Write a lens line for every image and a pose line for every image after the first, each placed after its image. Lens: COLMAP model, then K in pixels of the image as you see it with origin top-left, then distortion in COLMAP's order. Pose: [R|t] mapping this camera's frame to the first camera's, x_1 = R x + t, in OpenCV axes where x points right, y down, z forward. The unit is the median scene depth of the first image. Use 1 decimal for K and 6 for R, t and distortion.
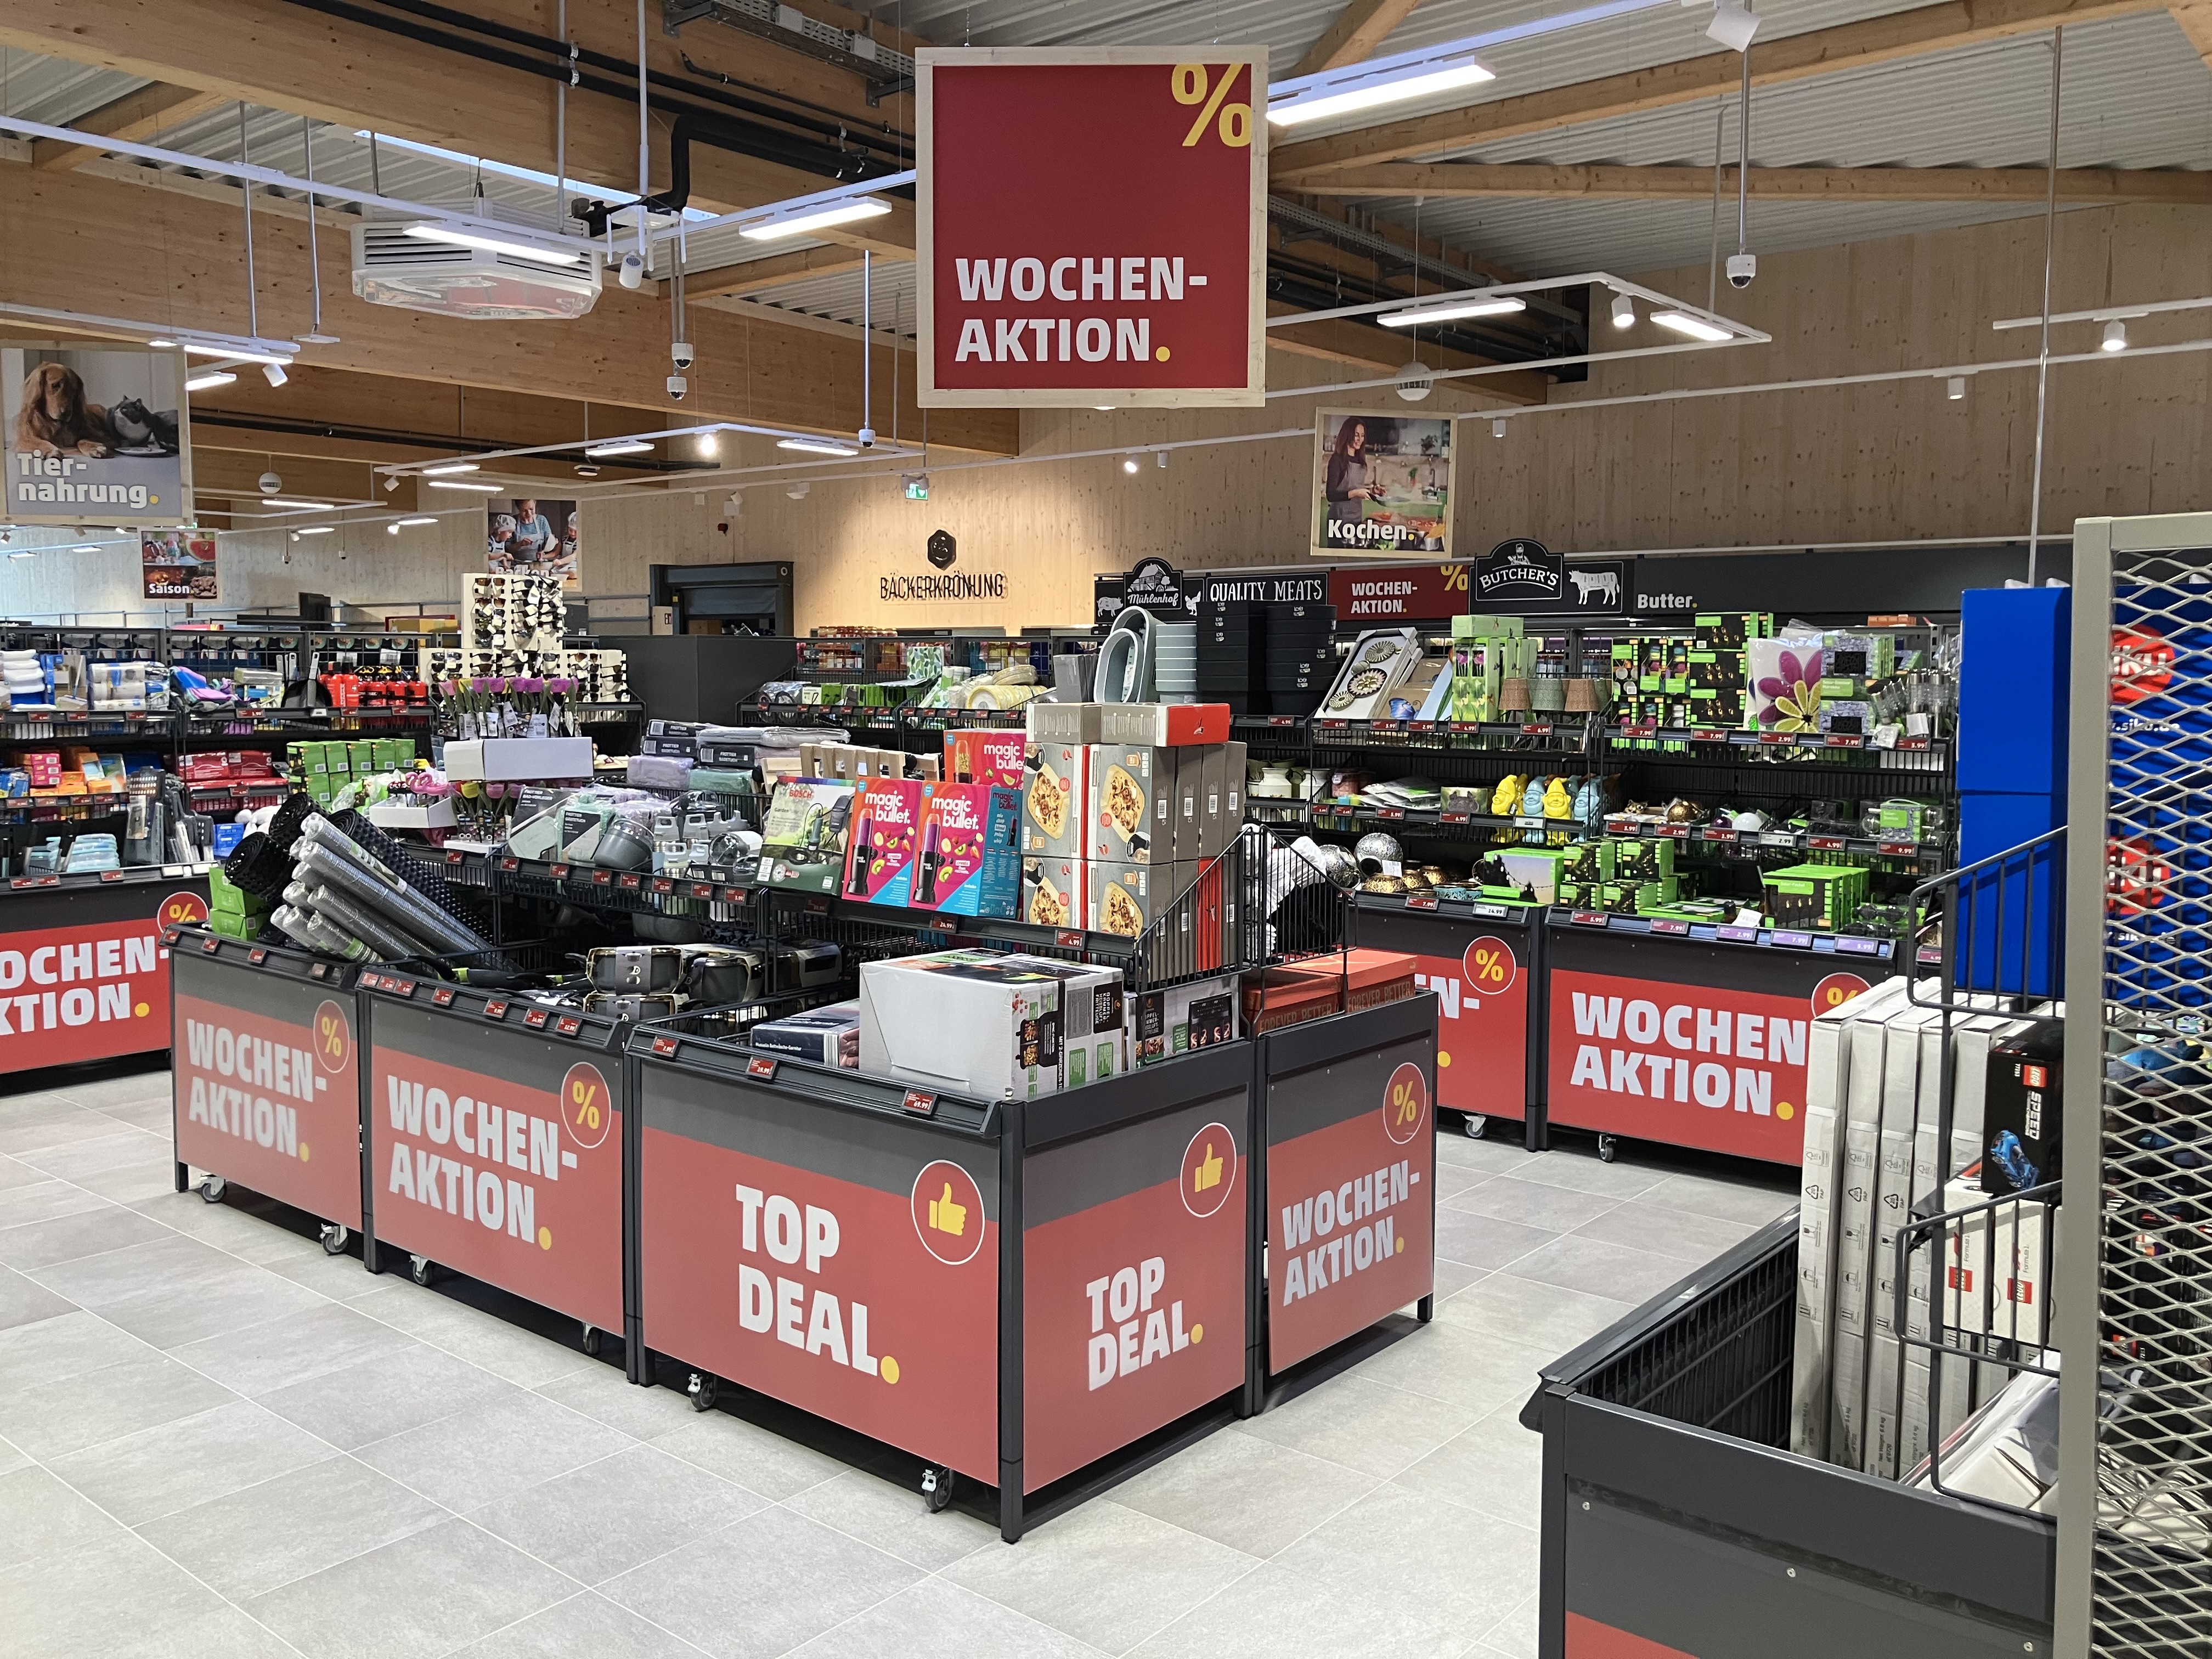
lens RADIAL K [[1820.8, 0, 1052.1], [0, 1820.8, 818.0], [0, 0, 1]] dist [0.032660, -0.032997]
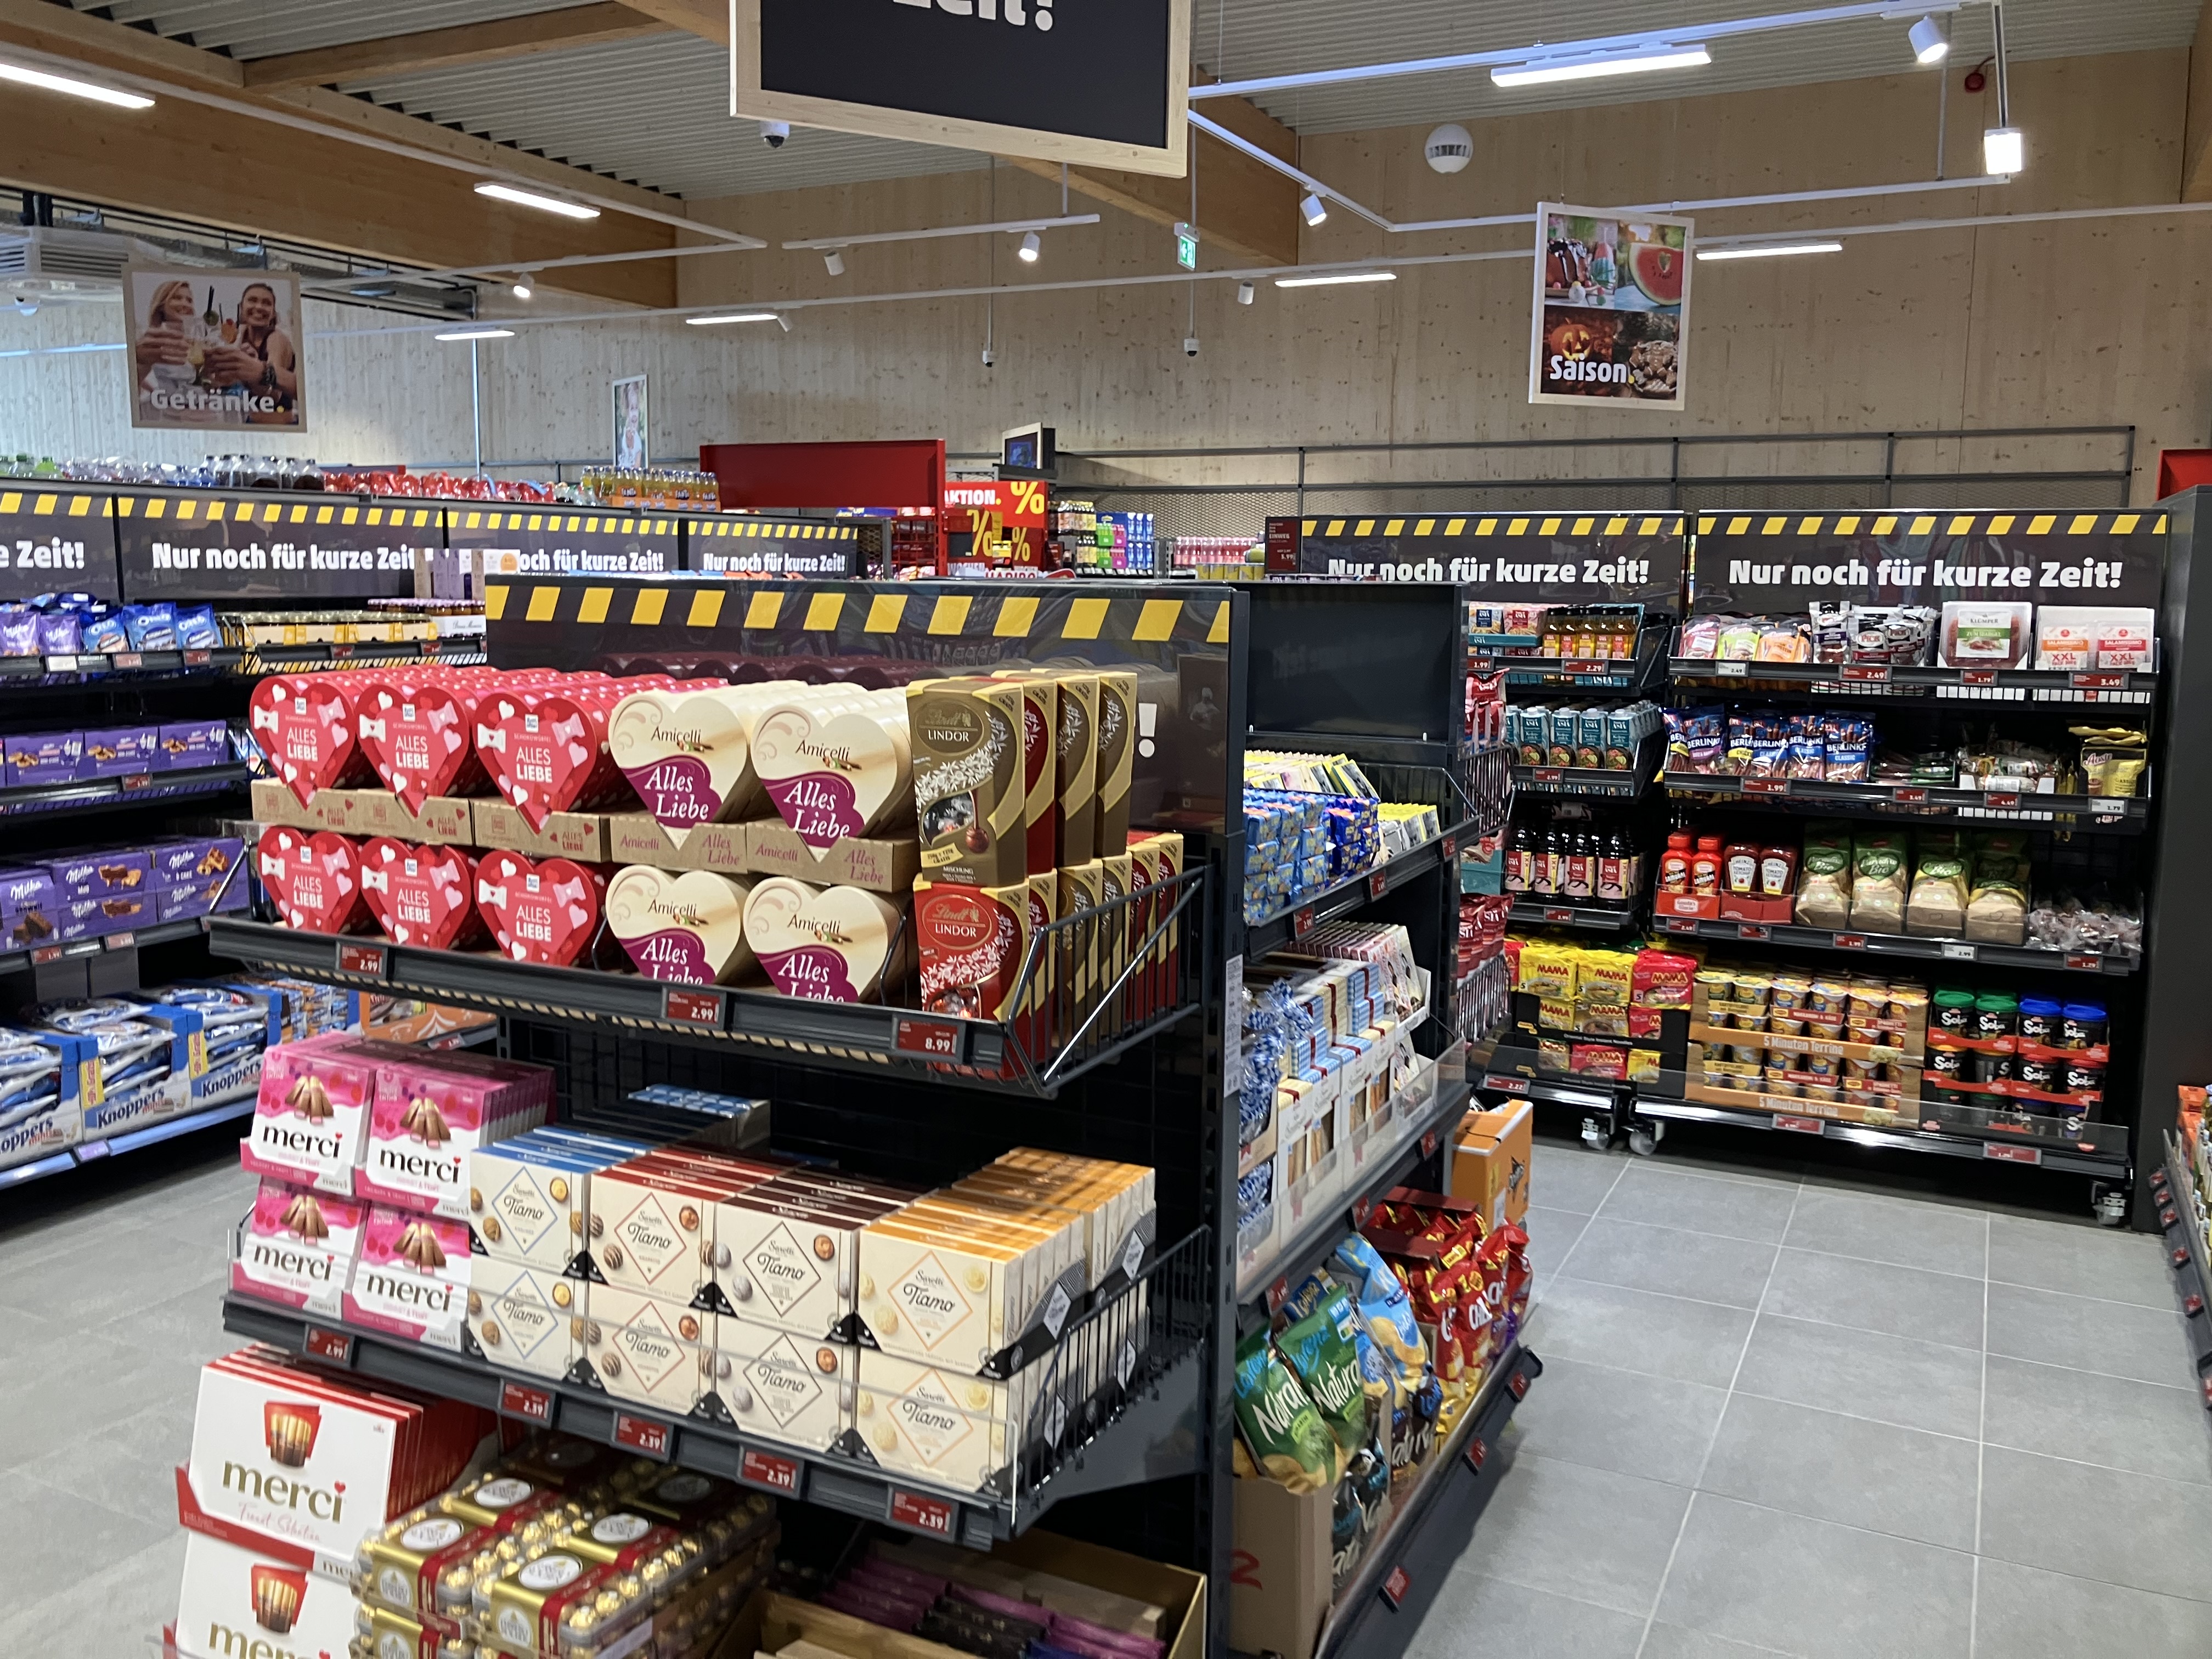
lens RADIAL K [[1820.8, 0, 1119.2], [0, 1820.8, 828.8], [0, 0, 1]] dist [0.032660, -0.032997]
pose [[0.968691, -0.031904, 0.246211, -0.870032], [0.016767, 0.997852, 0.063334, -0.068065], [-0.247703, -0.057222, 0.967145, 0.818393]]
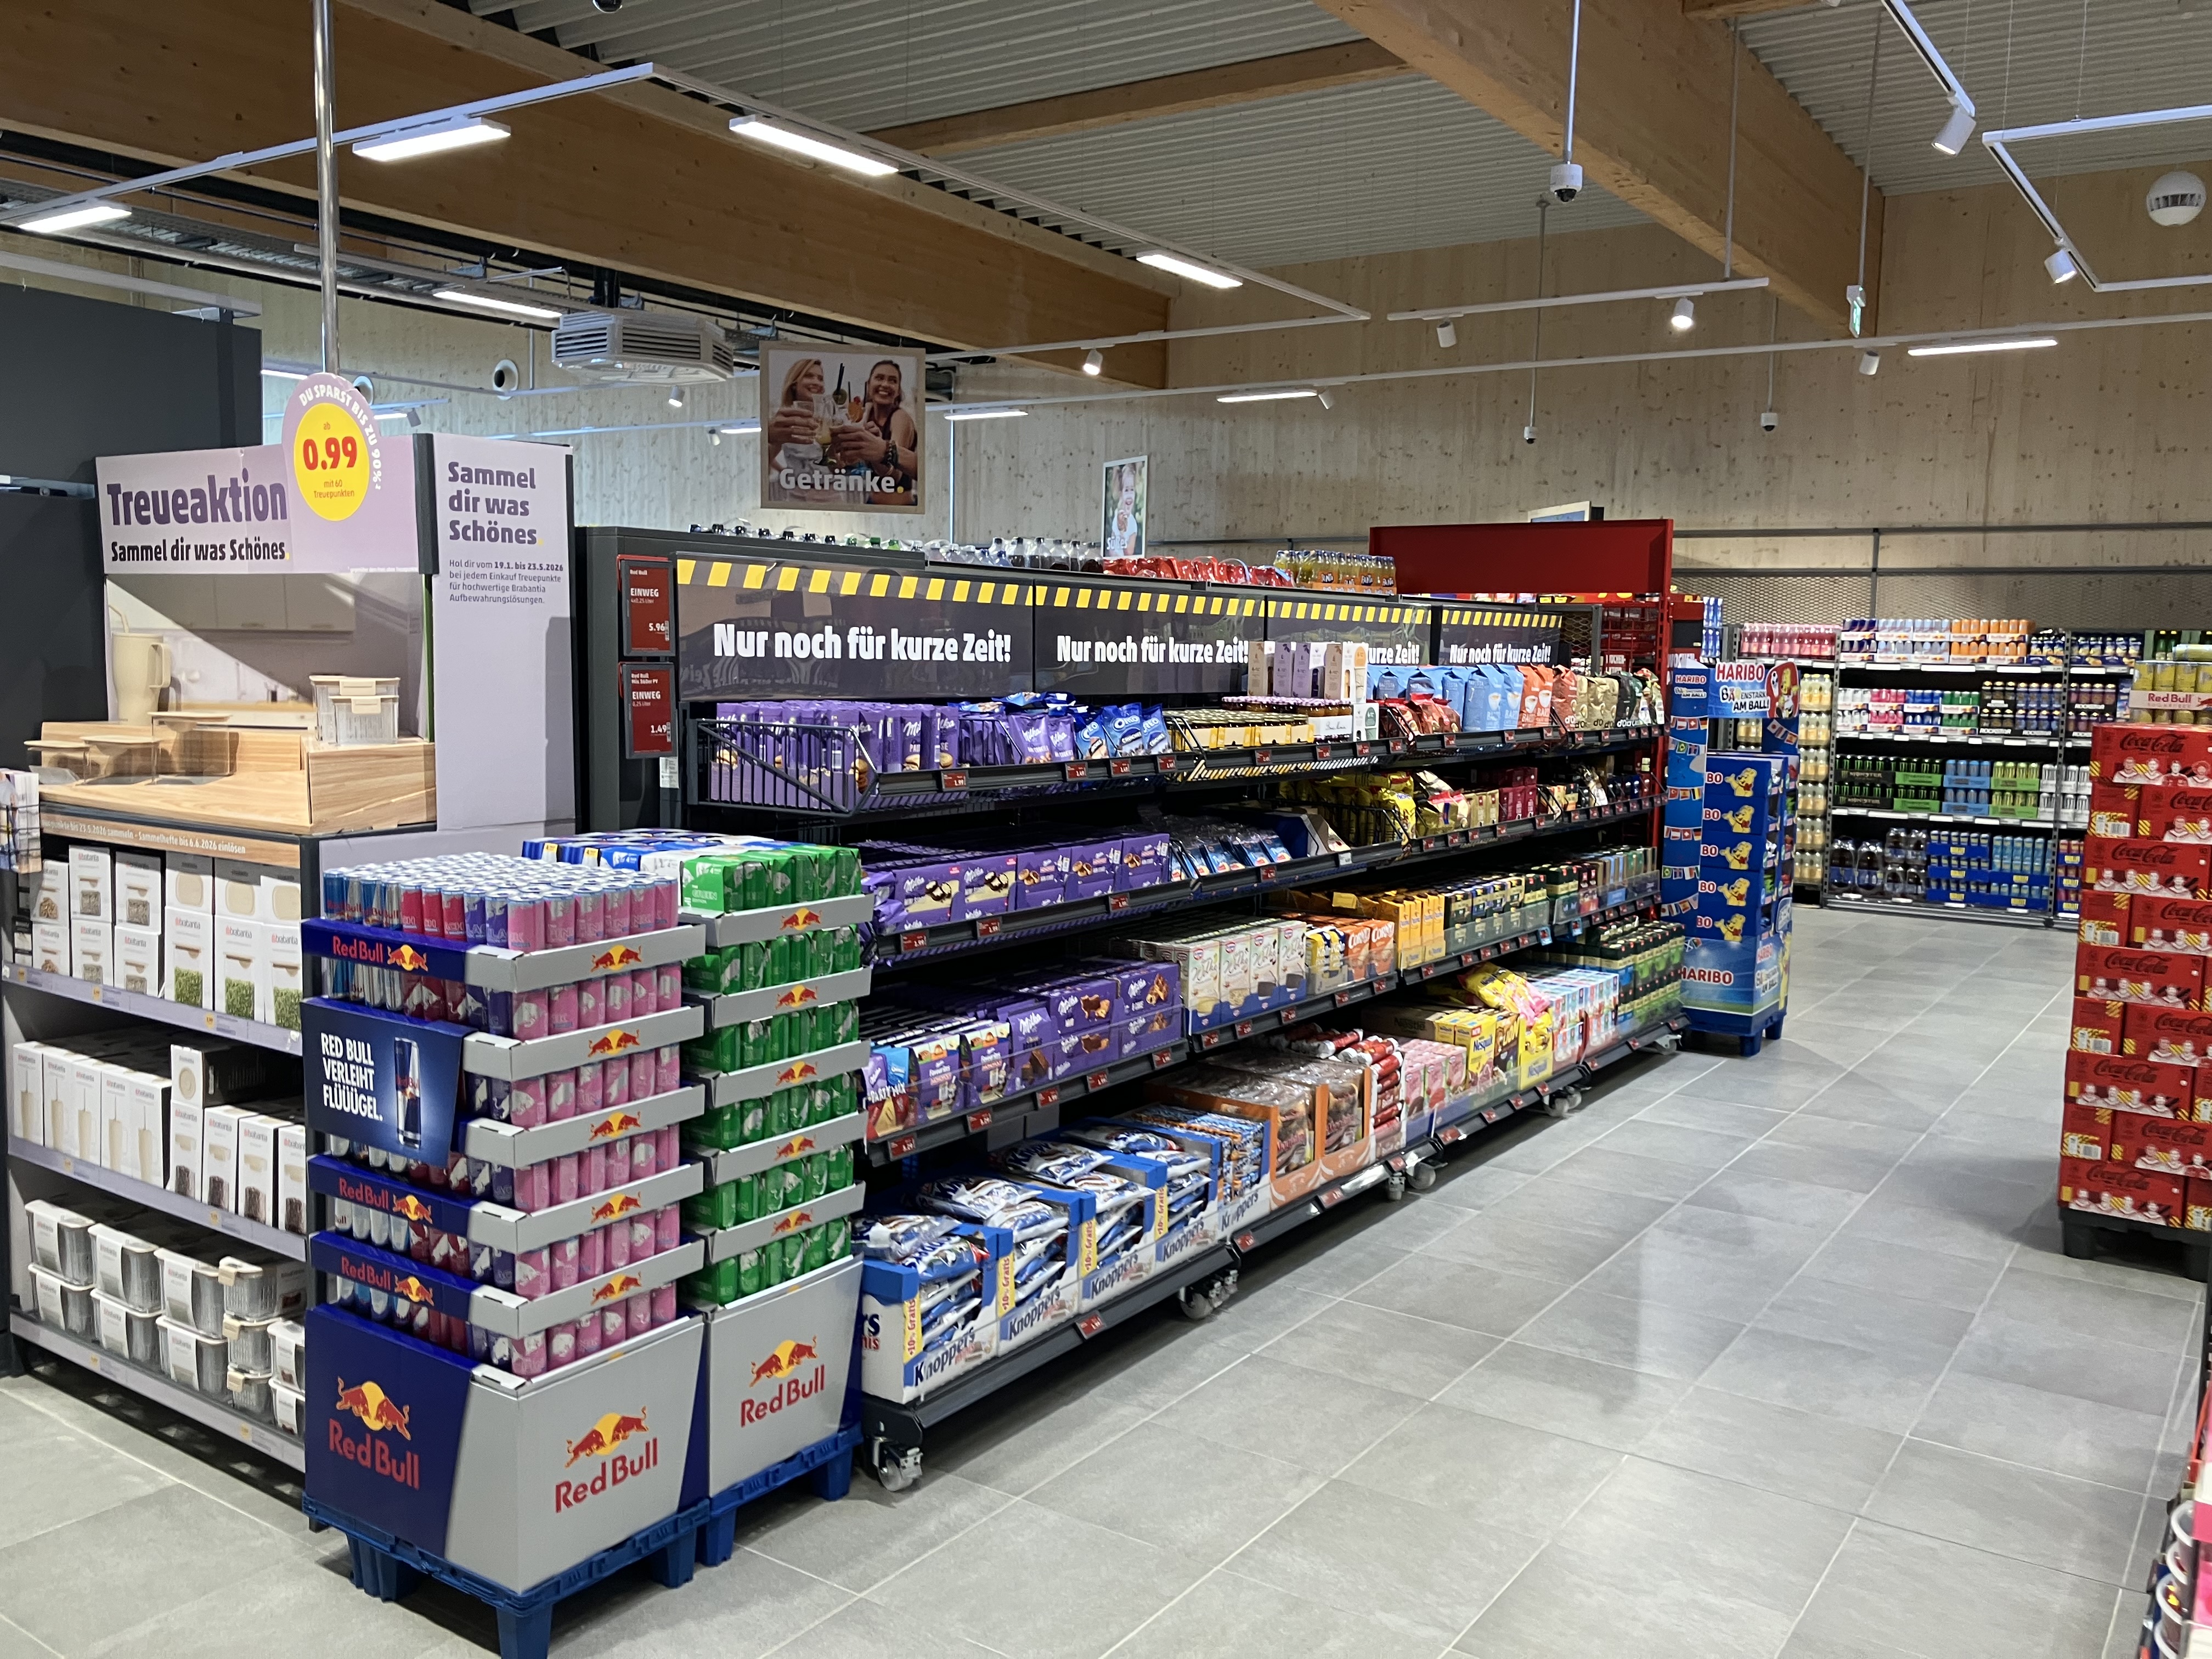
lens RADIAL K [[1820.8, 0, 1124.3], [0, 1820.8, 833.4], [0, 0, 1]] dist [0.032660, -0.032997]
pose [[0.989808, -0.001591, 0.142399, -0.999118], [-0.001685, 0.999737, 0.022885, -0.076344], [-0.142398, -0.022892, 0.989545, 0.891746]]
